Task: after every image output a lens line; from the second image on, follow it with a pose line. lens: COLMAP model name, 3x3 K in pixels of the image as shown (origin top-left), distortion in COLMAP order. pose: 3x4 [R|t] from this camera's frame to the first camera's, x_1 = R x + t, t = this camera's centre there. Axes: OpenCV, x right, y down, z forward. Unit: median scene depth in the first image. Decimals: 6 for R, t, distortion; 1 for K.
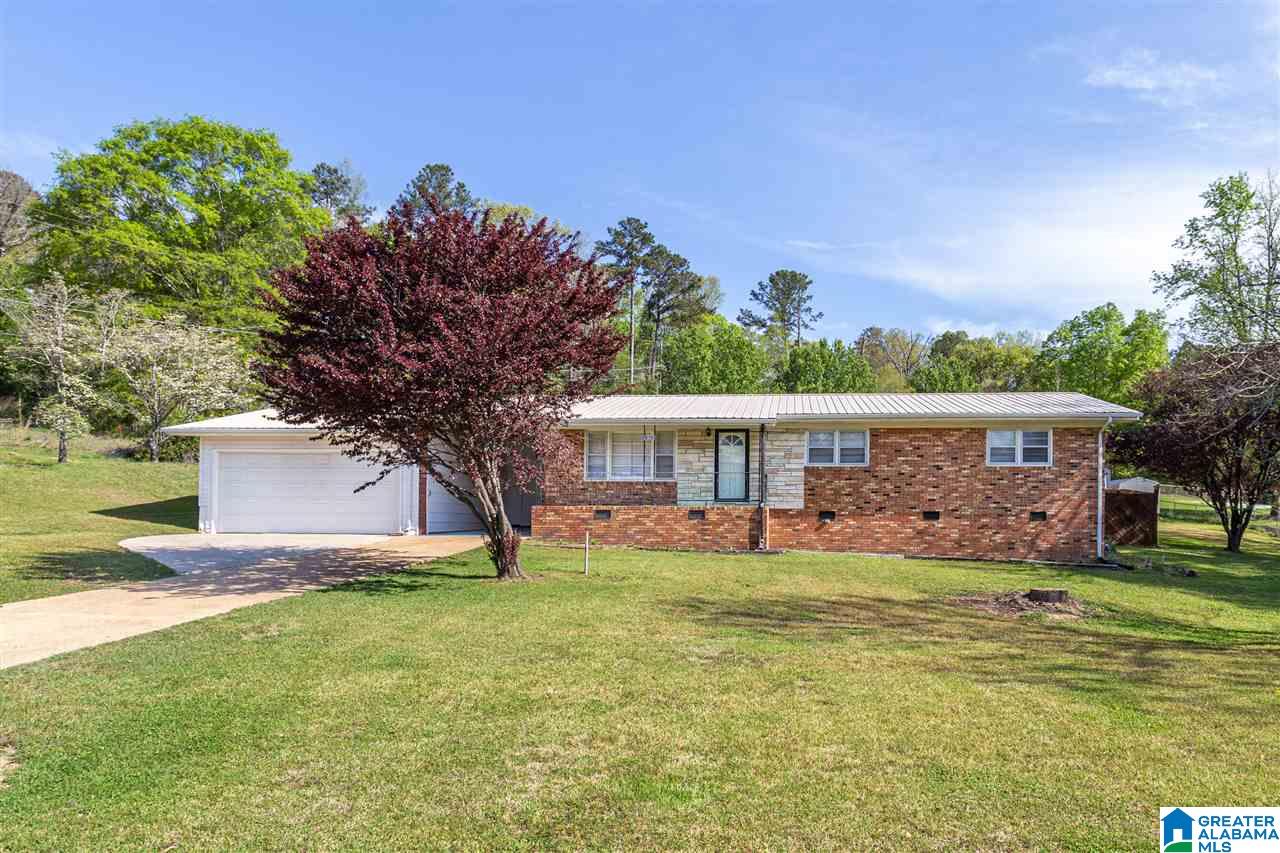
lens RADIAL K [[859.0, 0, 725.2], [0, 859.0, 528.0], [0, 0, 1]] dist [-0.037782, 0.090982]
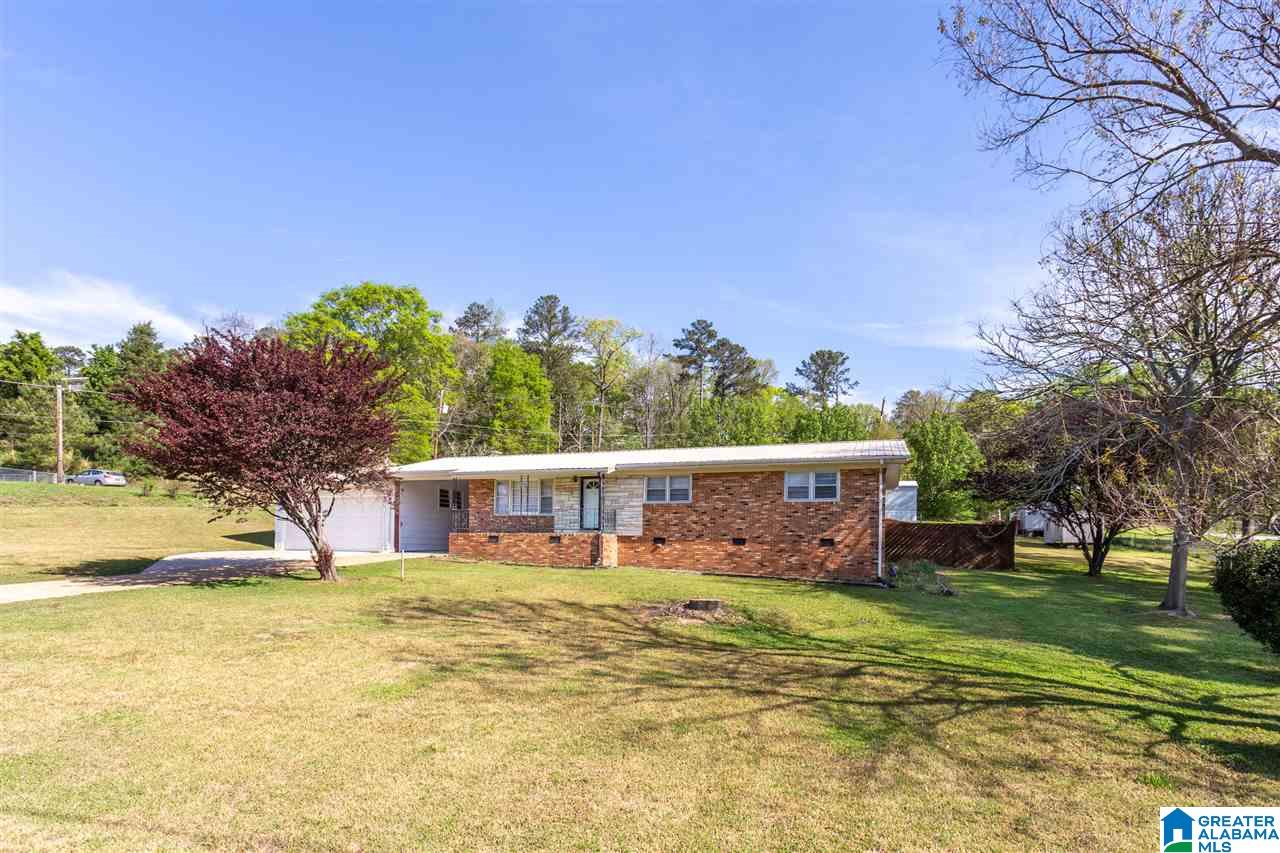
lens RADIAL K [[650.5, 0, 635.8], [0, 650.5, 523.7], [0, 0, 1]] dist [-0.000200, 0.000532]
pose [[0.964752, -0.001497, -0.263155, 0.342909], [-0.010023, 0.999049, -0.042431, 0.001581], [0.262969, 0.043573, 0.963820, 0.037310]]
